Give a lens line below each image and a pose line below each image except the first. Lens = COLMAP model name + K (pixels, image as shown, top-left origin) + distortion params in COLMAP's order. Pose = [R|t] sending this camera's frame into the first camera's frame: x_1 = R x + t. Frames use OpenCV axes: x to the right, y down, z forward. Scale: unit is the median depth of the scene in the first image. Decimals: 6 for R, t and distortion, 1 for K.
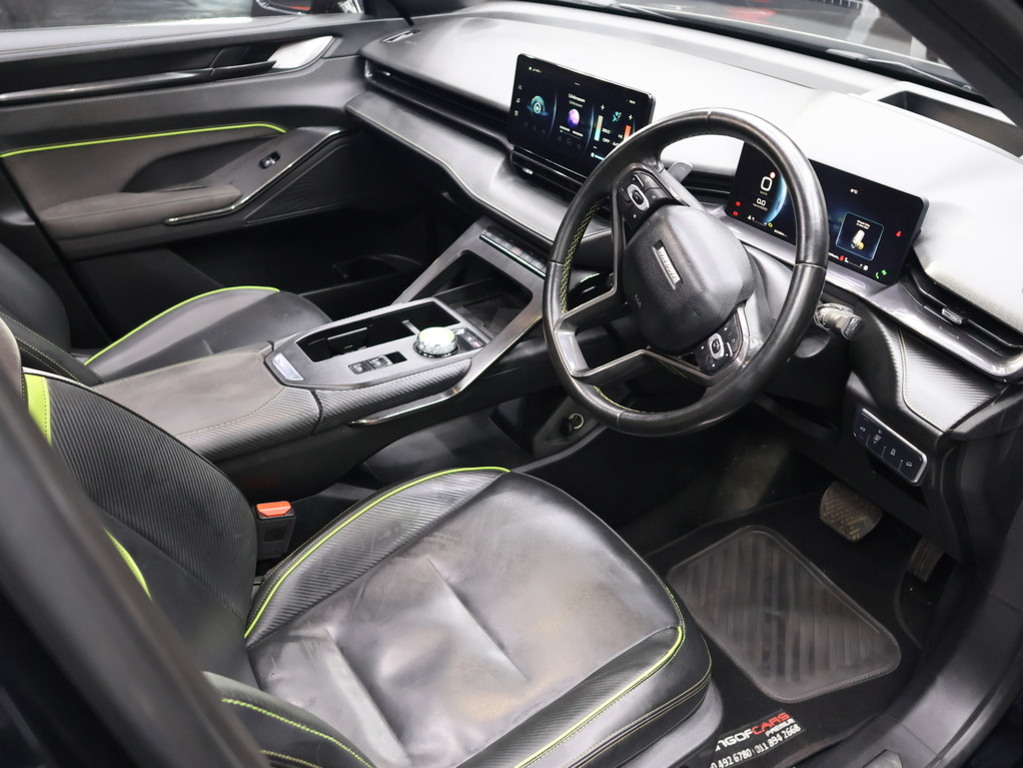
lens RADIAL K [[870.2, 0, 507.6], [0, 870.2, 381.9], [0, 0, 1]] dist [0.001772, 0.000925]
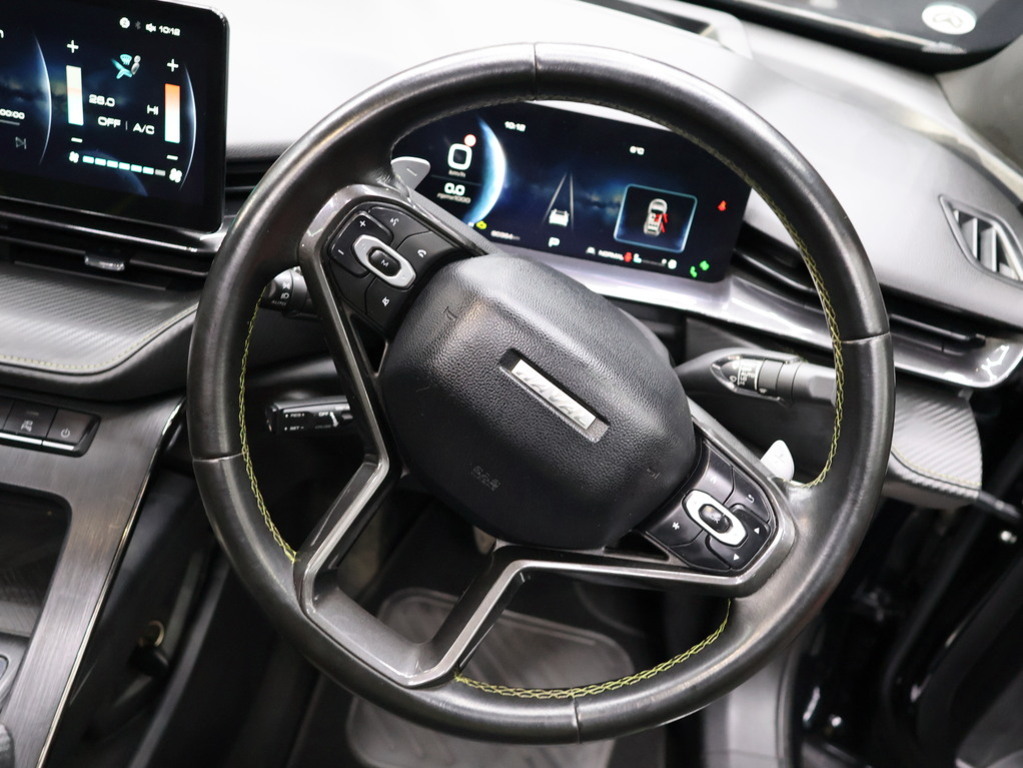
lens RADIAL K [[870.2, 0, 507.6], [0, 870.2, 381.9], [0, 0, 1]] dist [0.001772, 0.000925]
pose [[0.601164, -0.389185, 0.697952, -0.134419], [0.280145, 0.920604, 0.272042, -0.236423], [-0.748412, 0.031986, 0.662462, 0.603177]]
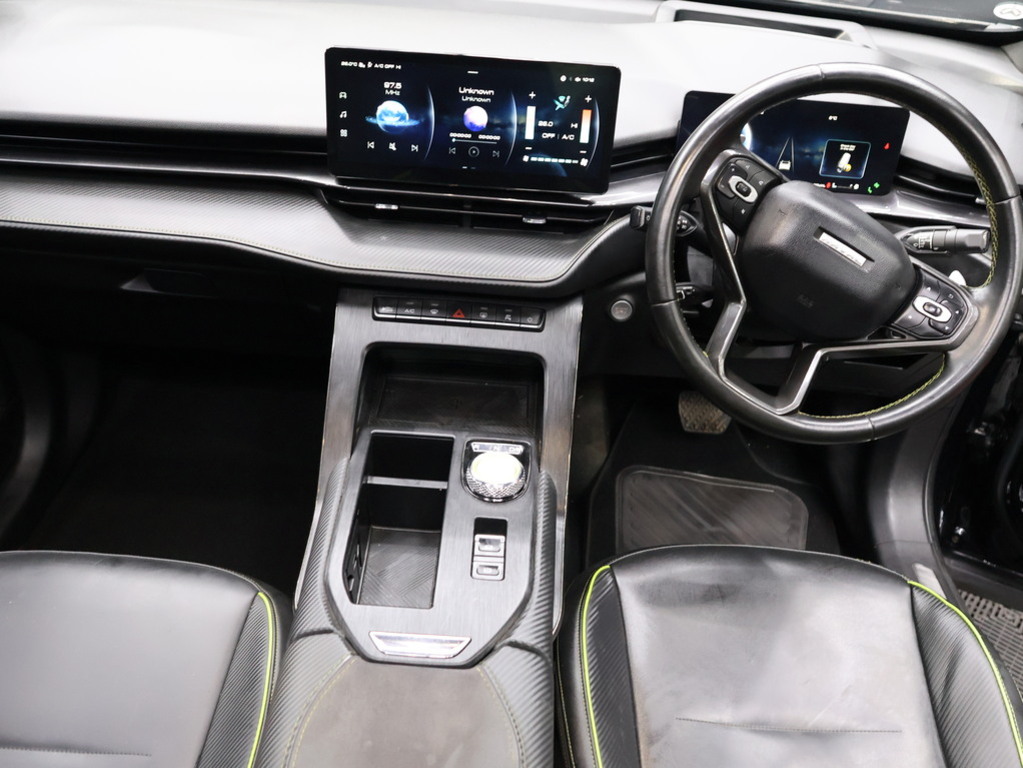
lens RADIAL K [[870.2, 0, 507.6], [0, 870.2, 381.9], [0, 0, 1]] dist [0.001772, 0.000925]
pose [[0.570894, -0.454066, 0.684034, -0.578361], [0.386215, 0.883735, 0.264294, -0.325687], [-0.724512, 0.113300, 0.679886, 0.564729]]
